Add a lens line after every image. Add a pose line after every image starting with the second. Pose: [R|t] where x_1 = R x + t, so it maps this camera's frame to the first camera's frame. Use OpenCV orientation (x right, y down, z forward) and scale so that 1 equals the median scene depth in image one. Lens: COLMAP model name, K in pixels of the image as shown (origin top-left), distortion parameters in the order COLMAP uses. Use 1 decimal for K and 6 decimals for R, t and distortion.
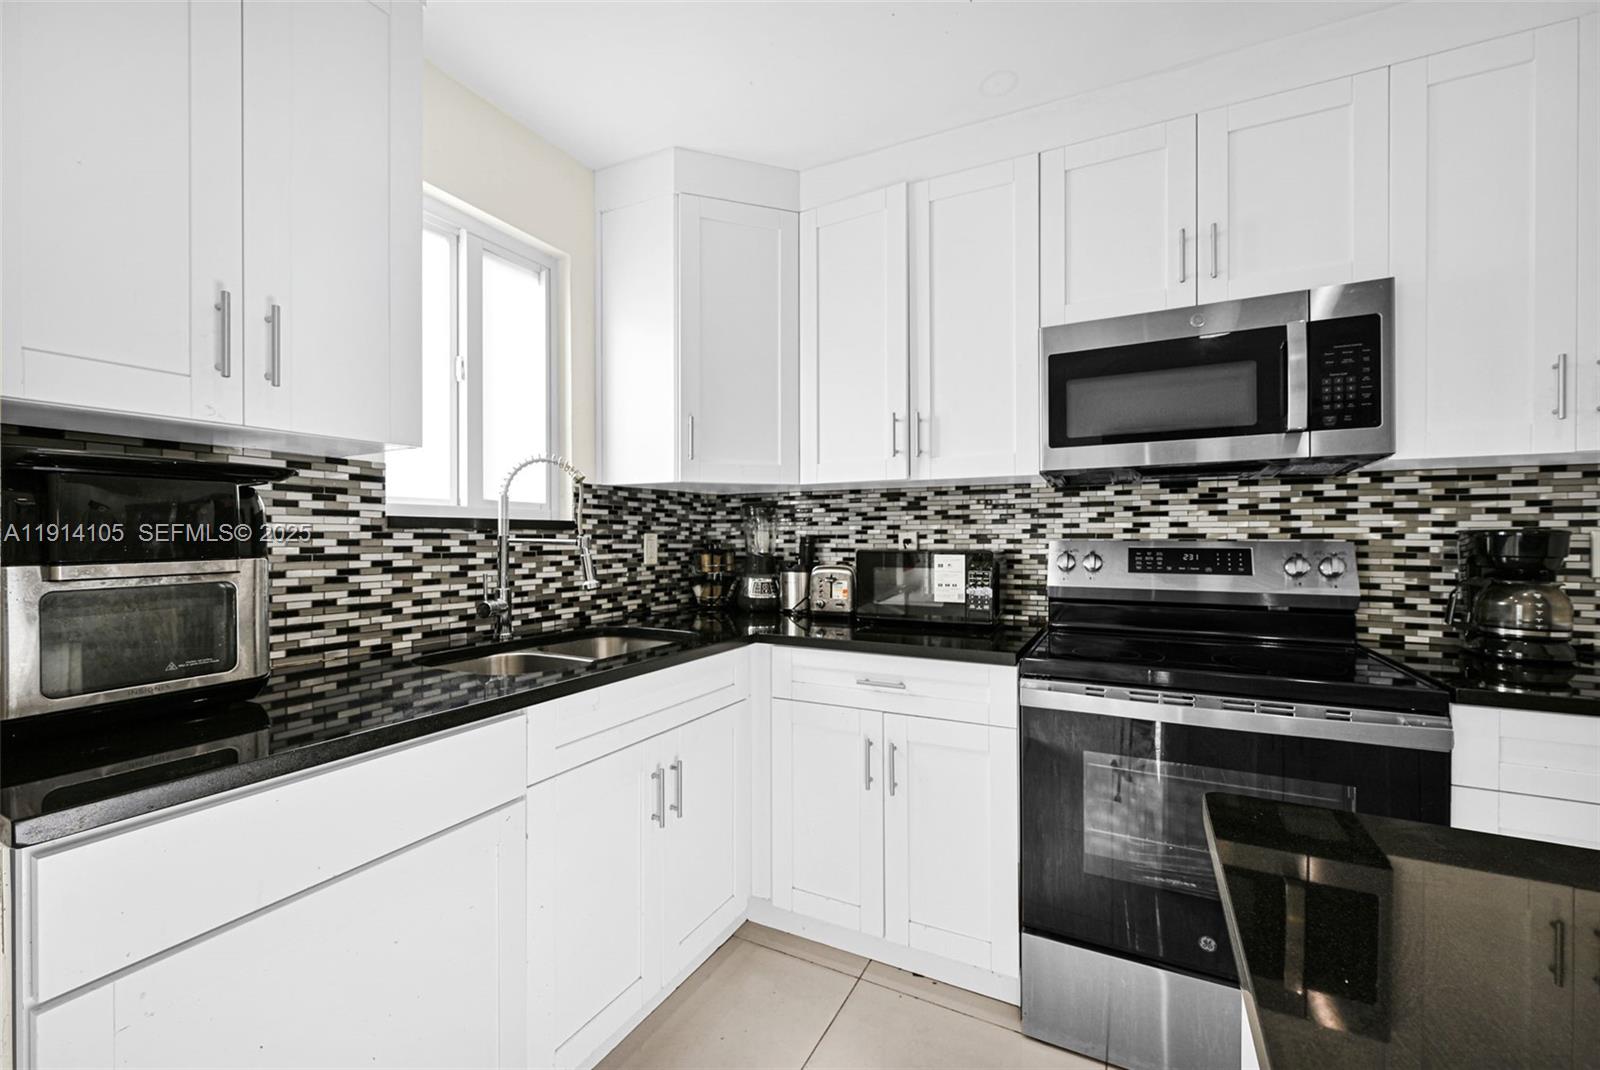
lens RADIAL K [[649.6, 0, 800.4], [0, 649.6, 541.6], [0, 0, 1]] dist [0.000250, 0.000337]
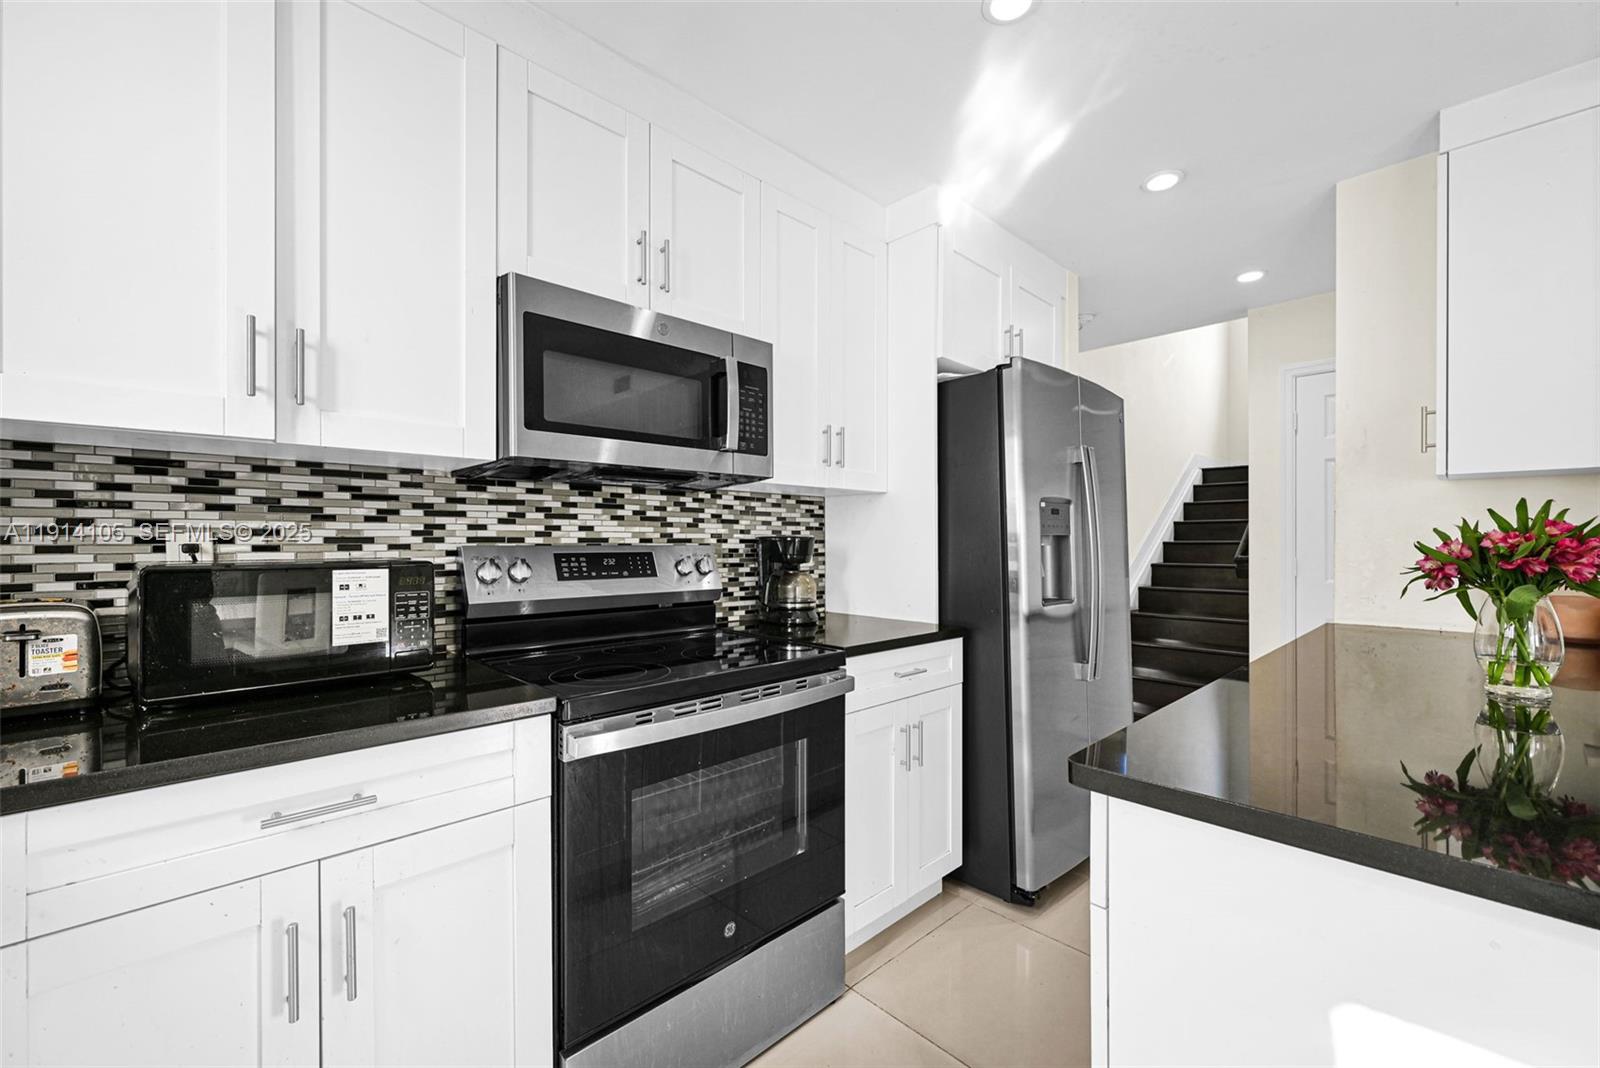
lens RADIAL K [[649.6, 0, 800.4], [0, 649.6, 540.6], [0, 0, 1]] dist [0.000250, 0.000337]
pose [[0.329277, 0.000530, 0.944233, -0.239212], [0.004774, 0.999986, -0.002226, -0.004648], [-0.944221, 0.005241, 0.329270, 0.399839]]
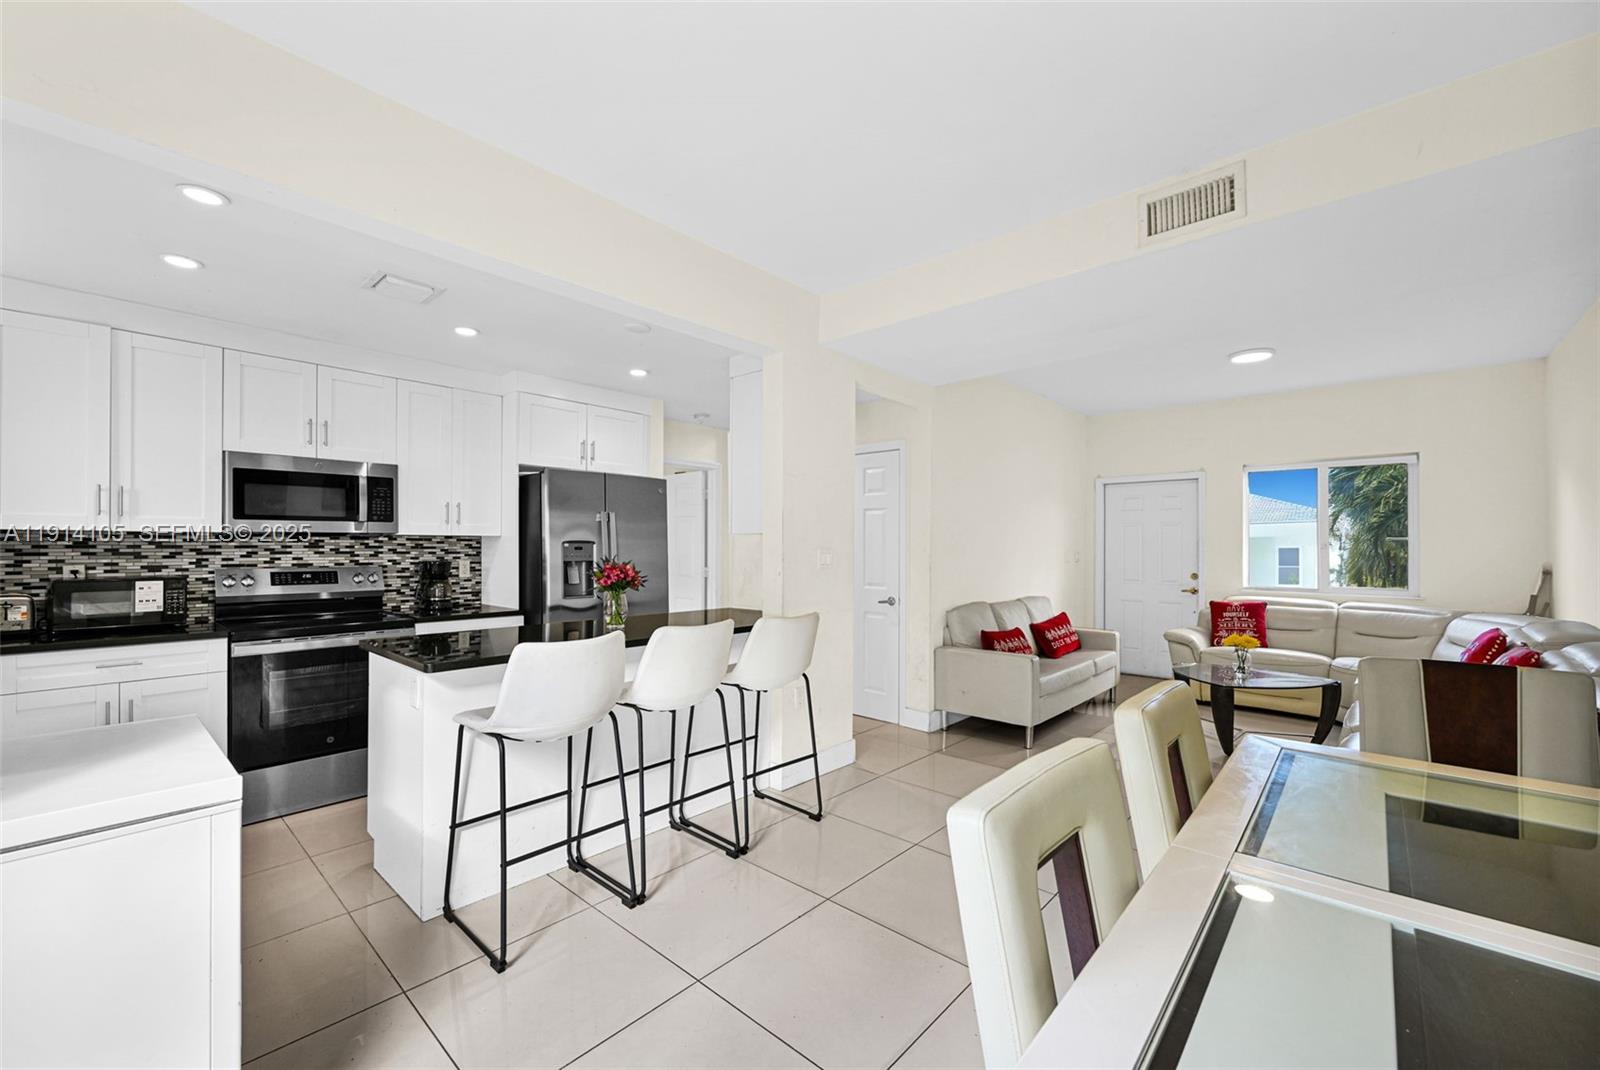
lens RADIAL K [[649.6, 0, 800.4], [0, 649.6, 541.6], [0, 0, 1]] dist [0.000250, 0.000337]
pose [[0.260059, 0.007605, 0.965563, -0.900304], [0.001947, 0.999963, -0.008400, -0.060149], [-0.965591, 0.004065, 0.260035, -0.940930]]
